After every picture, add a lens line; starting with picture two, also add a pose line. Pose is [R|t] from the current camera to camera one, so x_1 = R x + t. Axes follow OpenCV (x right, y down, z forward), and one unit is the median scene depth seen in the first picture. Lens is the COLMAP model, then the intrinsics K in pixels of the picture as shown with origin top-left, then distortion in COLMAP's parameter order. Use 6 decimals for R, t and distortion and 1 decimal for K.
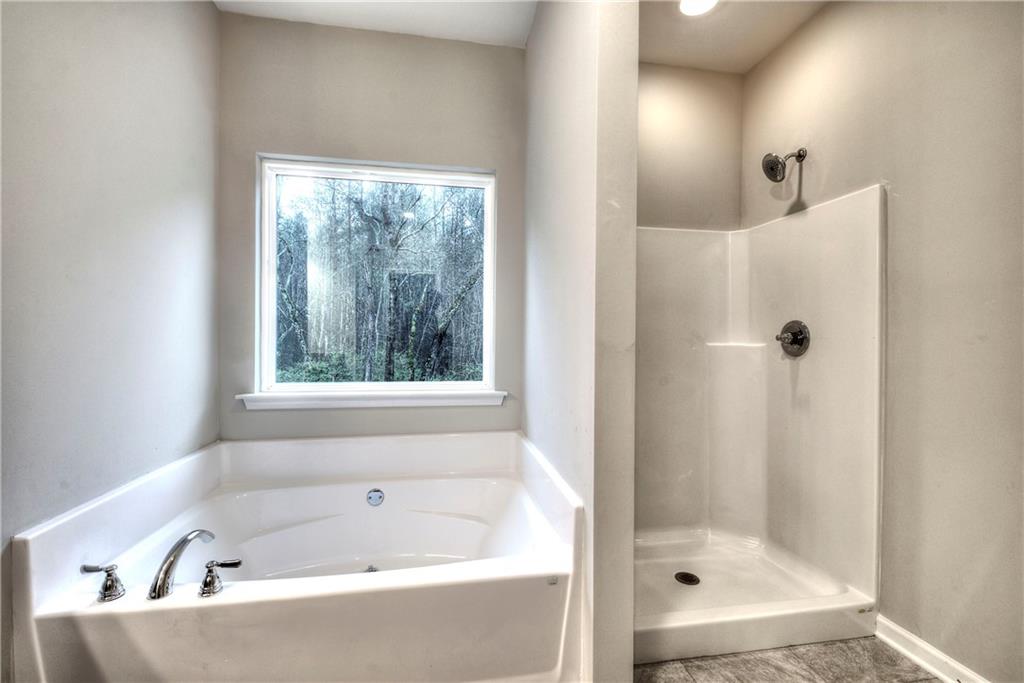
lens RADIAL K [[437.7, 0, 514.2], [0, 437.7, 339.1], [0, 0, 1]] dist [0.000194, -0.000310]
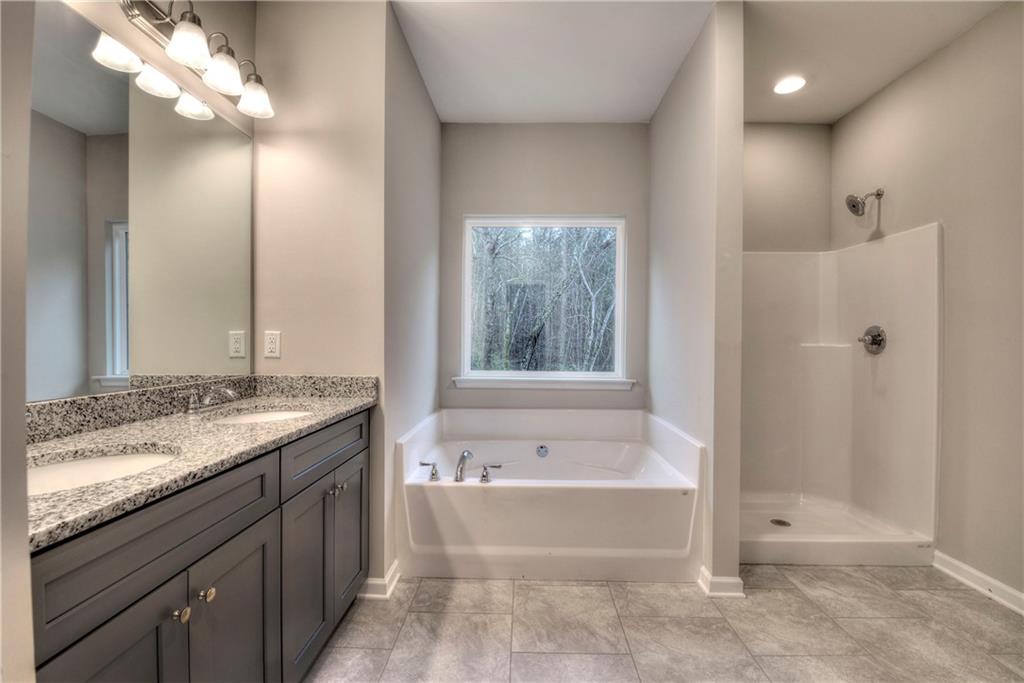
lens RADIAL K [[440.3, 0, 514.2], [0, 440.3, 339.8], [0, 0, 1]] dist [-0.008022, -0.006526]
pose [[0.982031, 0.001560, -0.188712, -0.139037], [-0.002181, 0.999993, -0.003082, 0.003711], [0.188706, 0.003438, 0.982028, -0.430385]]
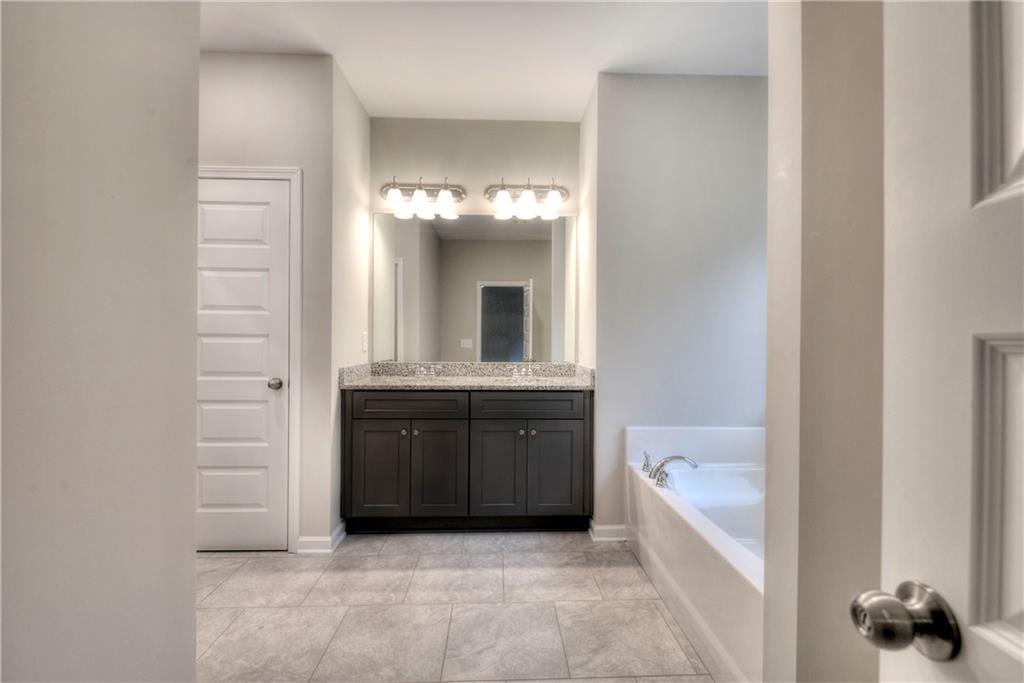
lens RADIAL K [[443.5, 0, 514.5], [0, 443.5, 338.6], [0, 0, 1]] dist [0.000988, -0.000283]
pose [[-0.133652, -0.004992, -0.991016, 0.664887], [-0.012510, 0.999916, -0.003350, -0.000530], [0.990949, 0.011950, -0.133704, 0.372983]]
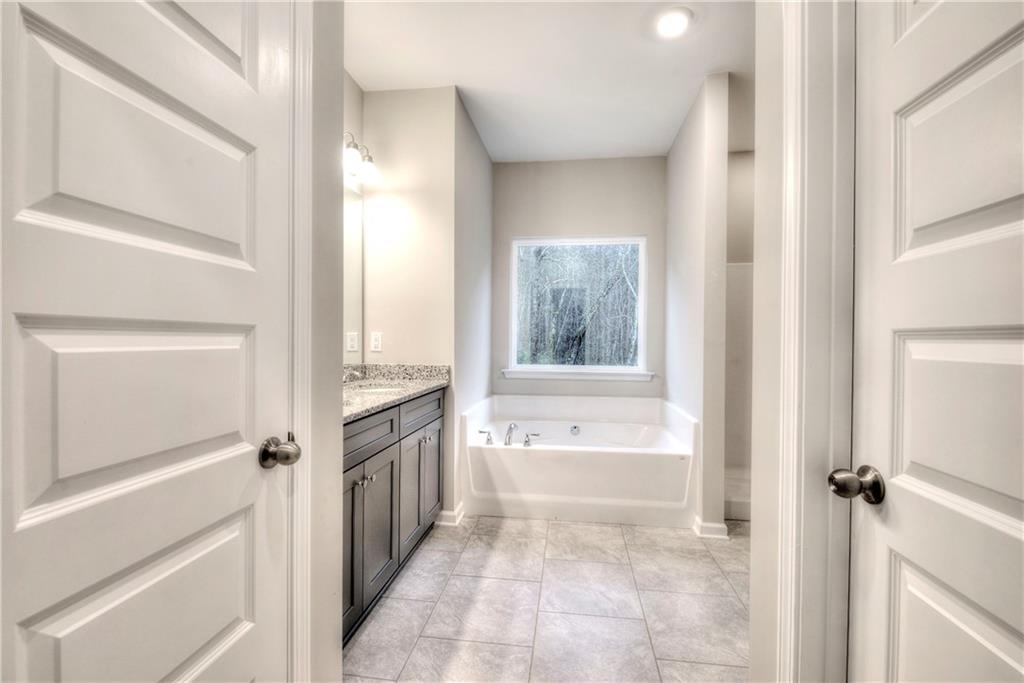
lens RADIAL K [[443.5, 0, 514.5], [0, 443.5, 338.6], [0, 0, 1]] dist [0.000988, -0.000283]
pose [[0.956700, 0.000786, -0.291075, -0.036348], [-0.002371, 0.999984, -0.005091, 0.006934], [0.291066, 0.005561, 0.956687, -0.763876]]
